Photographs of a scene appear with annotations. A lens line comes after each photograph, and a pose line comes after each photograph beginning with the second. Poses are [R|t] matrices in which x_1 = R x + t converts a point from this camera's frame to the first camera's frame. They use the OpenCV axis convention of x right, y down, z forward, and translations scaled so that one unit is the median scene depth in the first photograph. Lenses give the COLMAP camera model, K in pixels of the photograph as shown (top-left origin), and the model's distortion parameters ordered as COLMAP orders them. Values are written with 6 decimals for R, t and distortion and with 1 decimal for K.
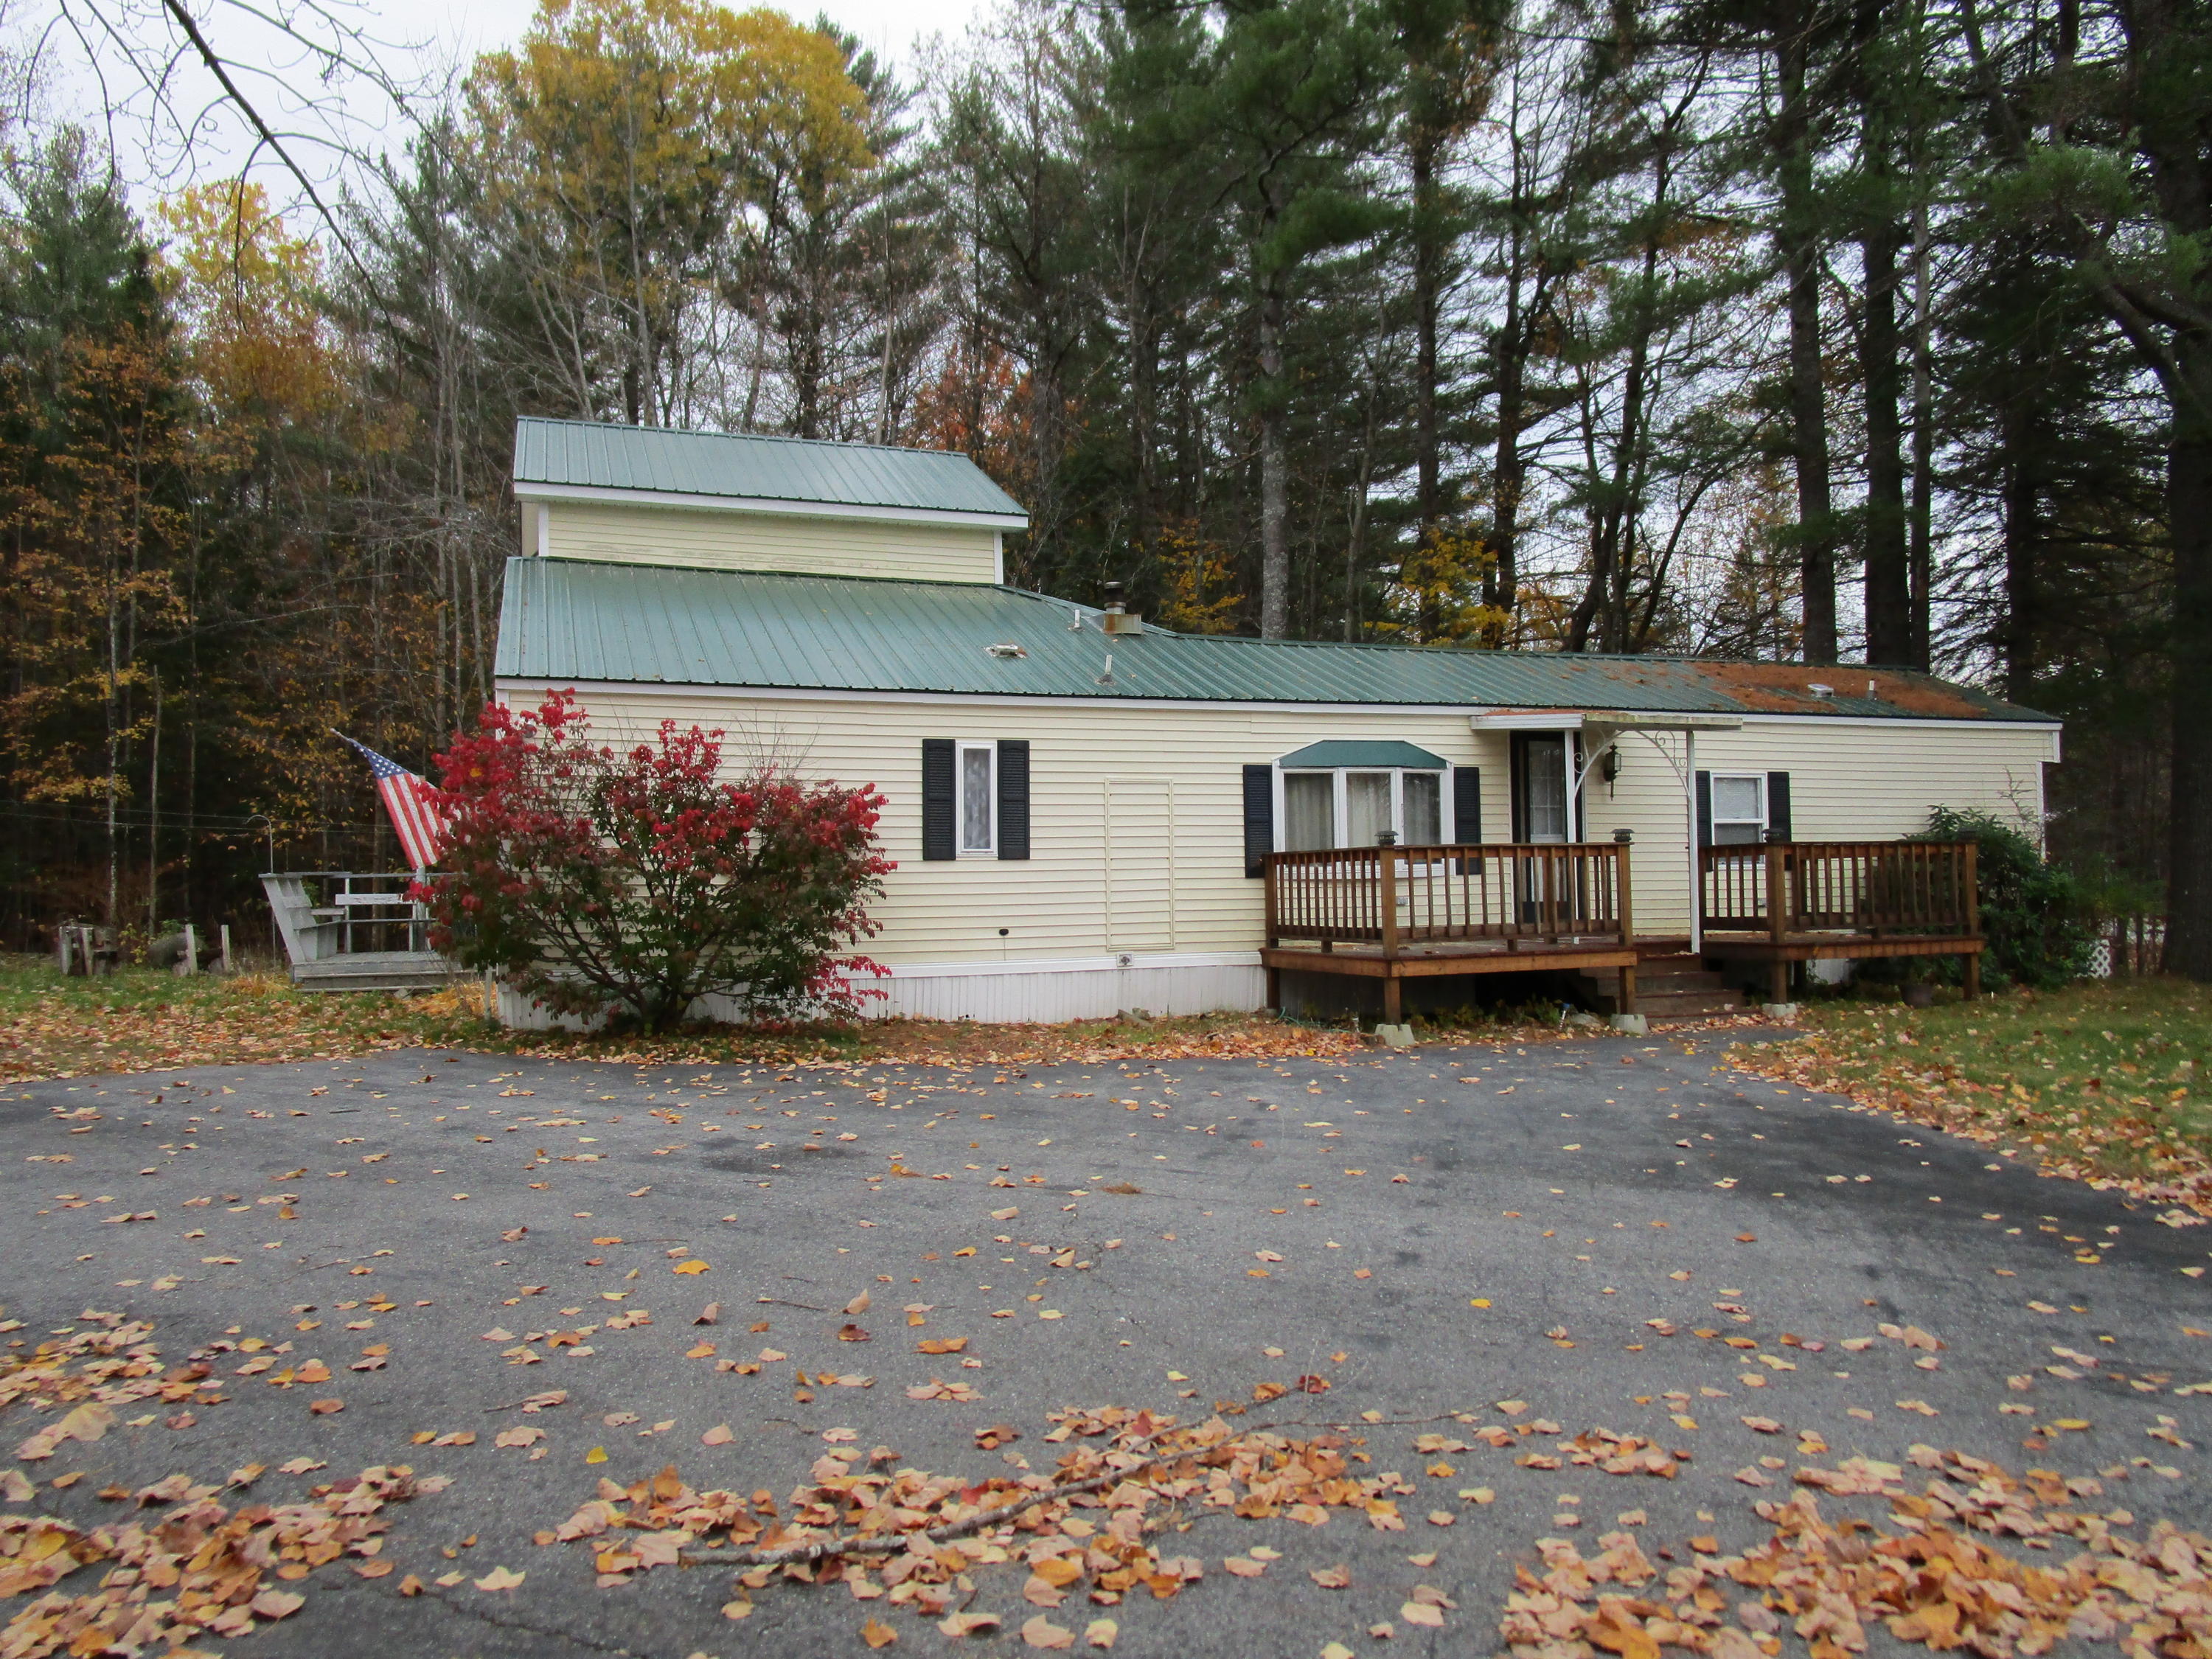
lens RADIAL K [[1602.9, 0, 1106.0], [0, 1602.9, 829.5], [0, 0, 1]] dist [-0.000017, -0.034538]
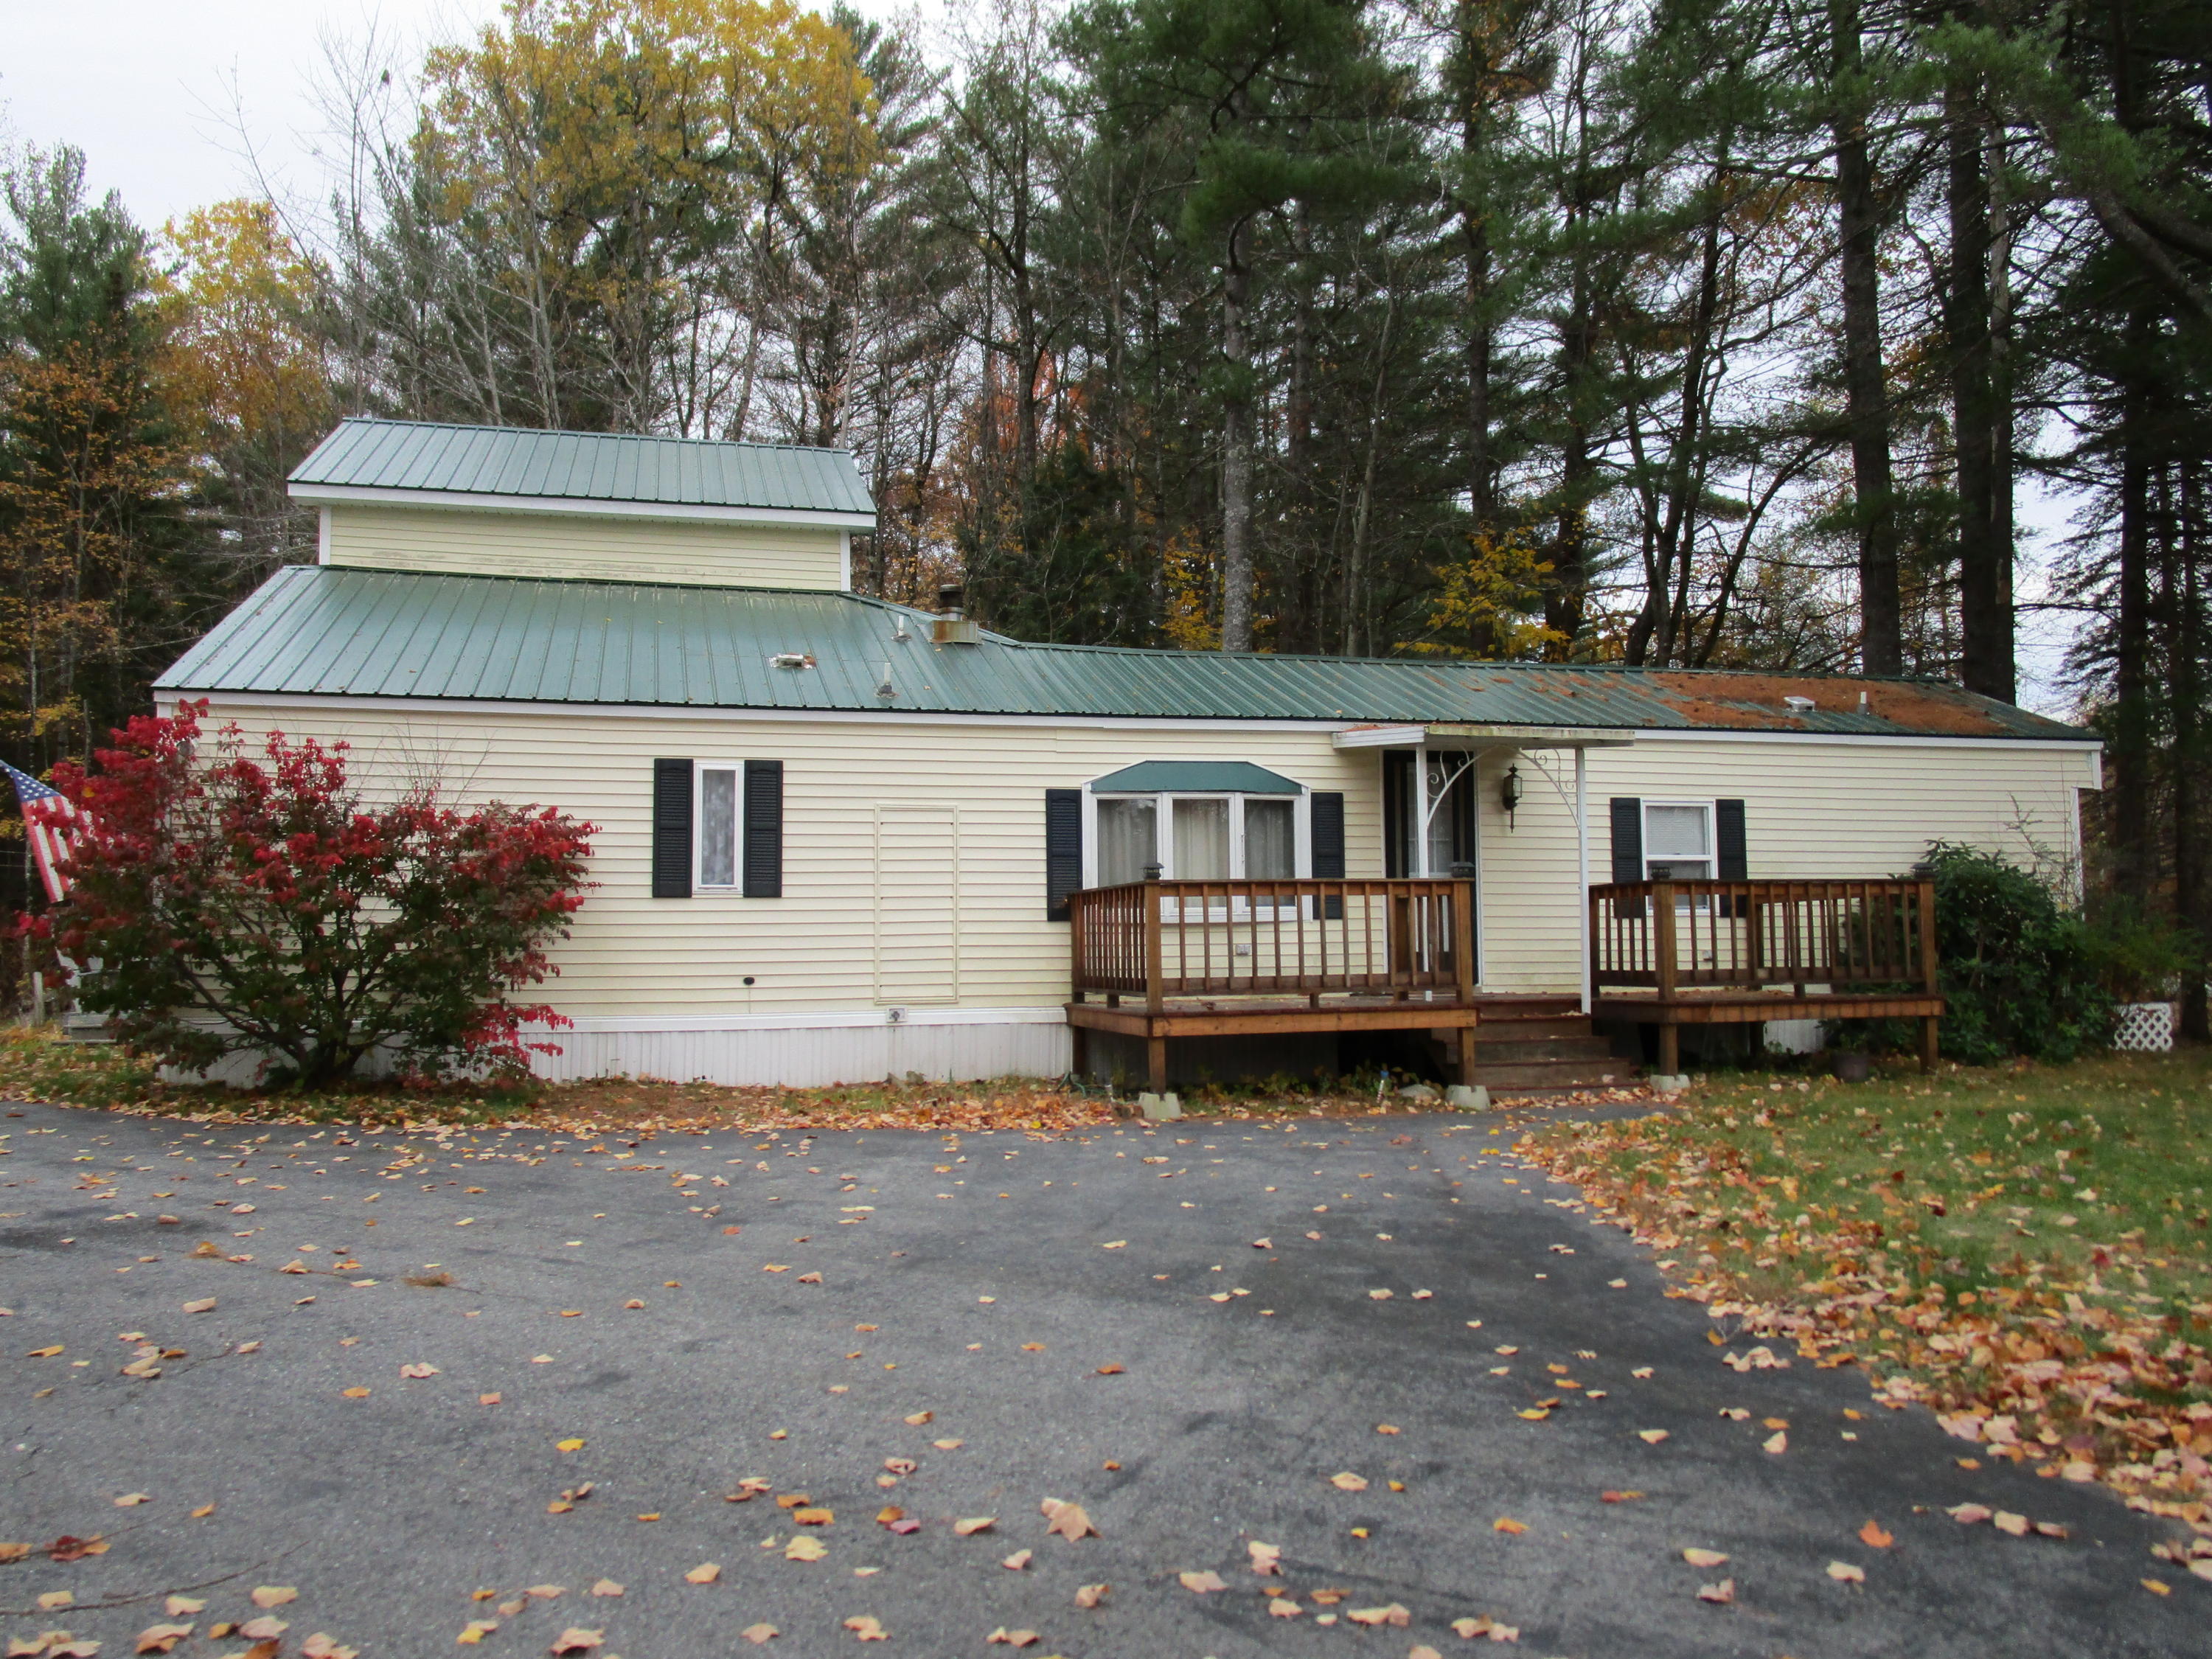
lens RADIAL K [[1746.7, 0, 1106.0], [0, 1746.7, 829.5], [0, 0, 1]] dist [-0.031407, -0.004693]
pose [[0.995600, -0.000386, -0.093701, 0.204413], [-0.002588, 0.999497, -0.031616, 0.010705], [0.093666, 0.031720, 0.995098, 0.071821]]
